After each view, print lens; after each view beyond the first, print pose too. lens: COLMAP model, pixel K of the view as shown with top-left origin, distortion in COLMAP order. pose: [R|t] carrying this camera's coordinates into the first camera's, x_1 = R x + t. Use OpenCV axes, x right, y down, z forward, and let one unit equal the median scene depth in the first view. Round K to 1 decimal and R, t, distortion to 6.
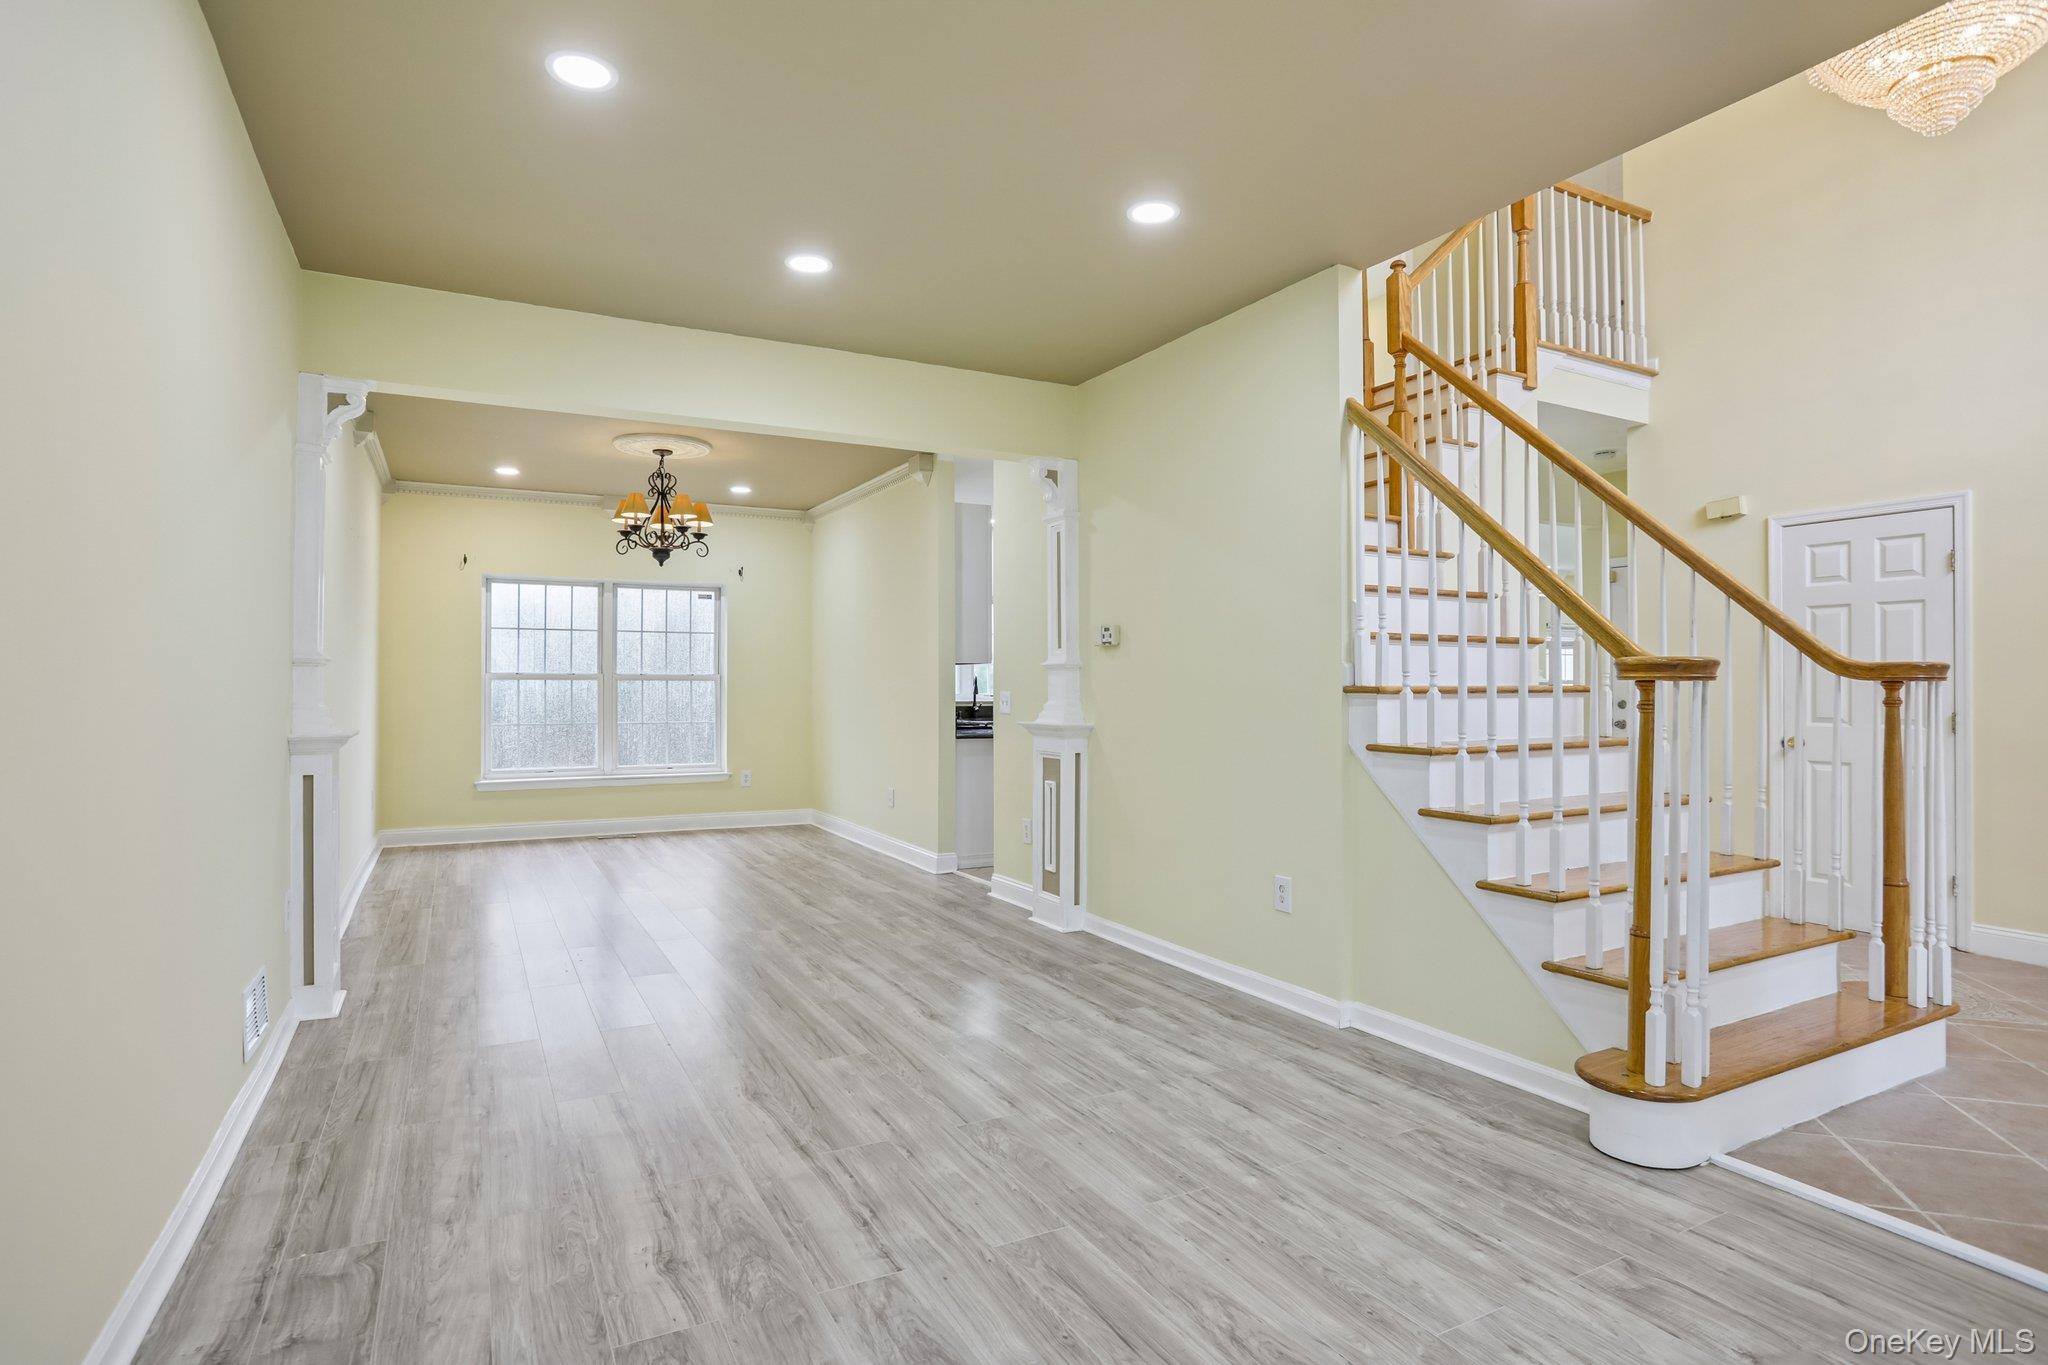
lens RADIAL K [[1049.7, 0, 999.6], [0, 1049.7, 668.9], [0, 0, 1]] dist [-0.066315, 0.031341]
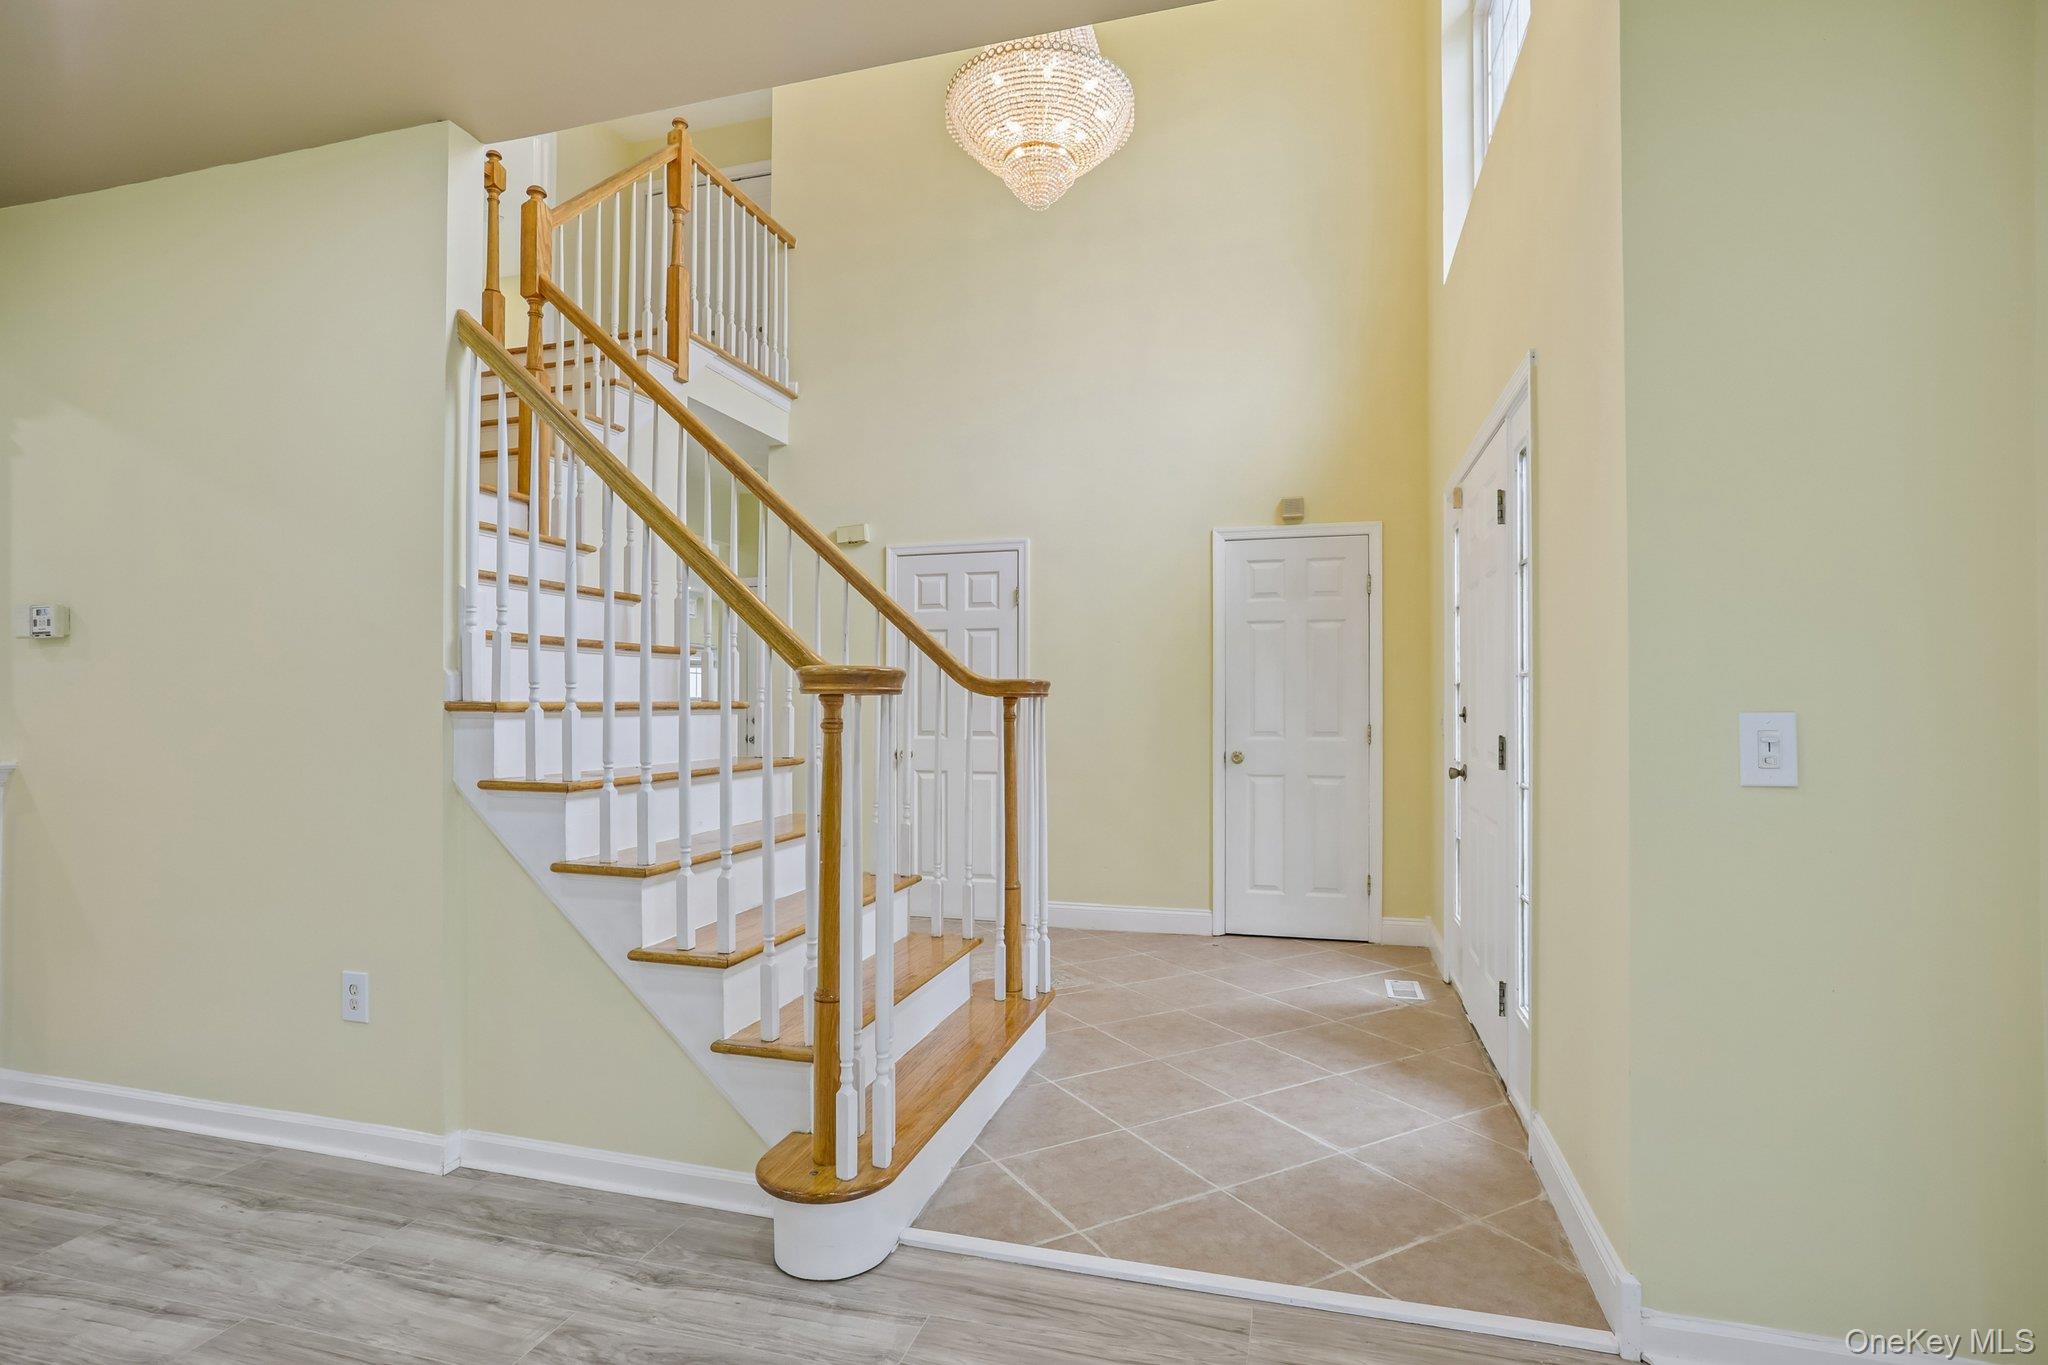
lens RADIAL K [[998.8, 0, 1010.6], [0, 998.8, 697.9], [0, 0, 1]] dist [-0.030973, 0.014726]
pose [[0.684288, 0.002306, 0.729208, 0.103717], [-0.011282, 0.999909, 0.007425, 0.004705], [-0.729125, -0.013308, 0.684252, 0.260217]]
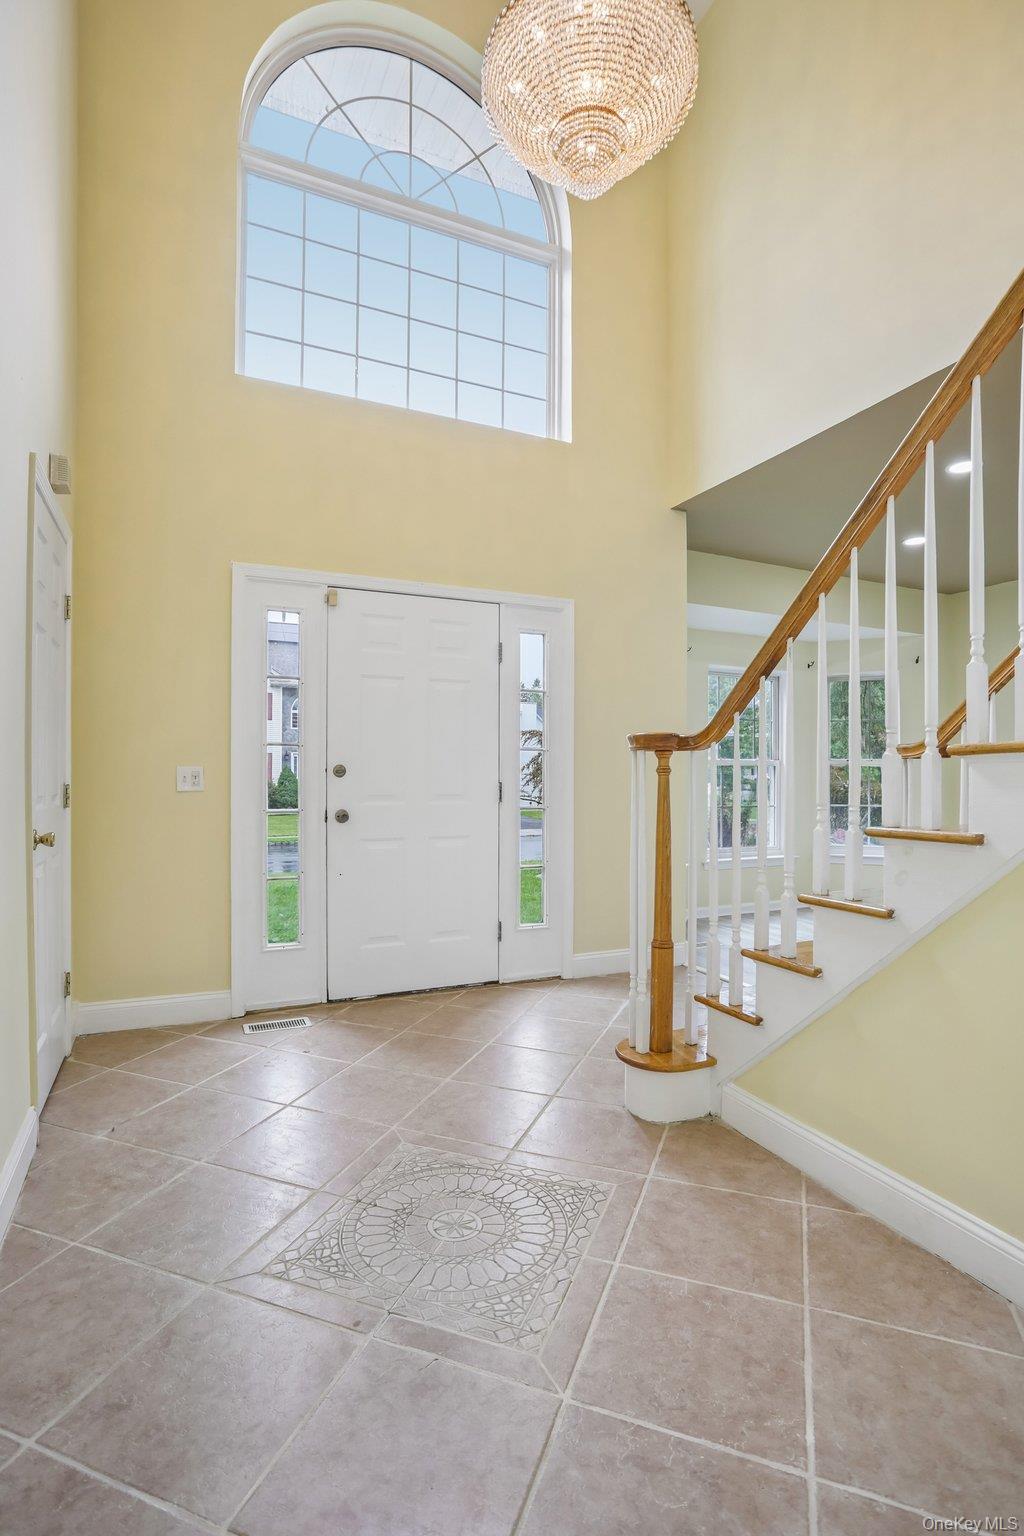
lens RADIAL K [[749.1, 0, 515.0], [0, 749.1, 772.9], [0, 0, 1]] dist [-0.030973, 0.014726]
pose [[-0.997960, -0.004257, 0.063699, 0.791888], [-0.005543, 0.999784, -0.020033, 0.041974], [-0.063600, -0.020345, -0.997768, 1.441245]]
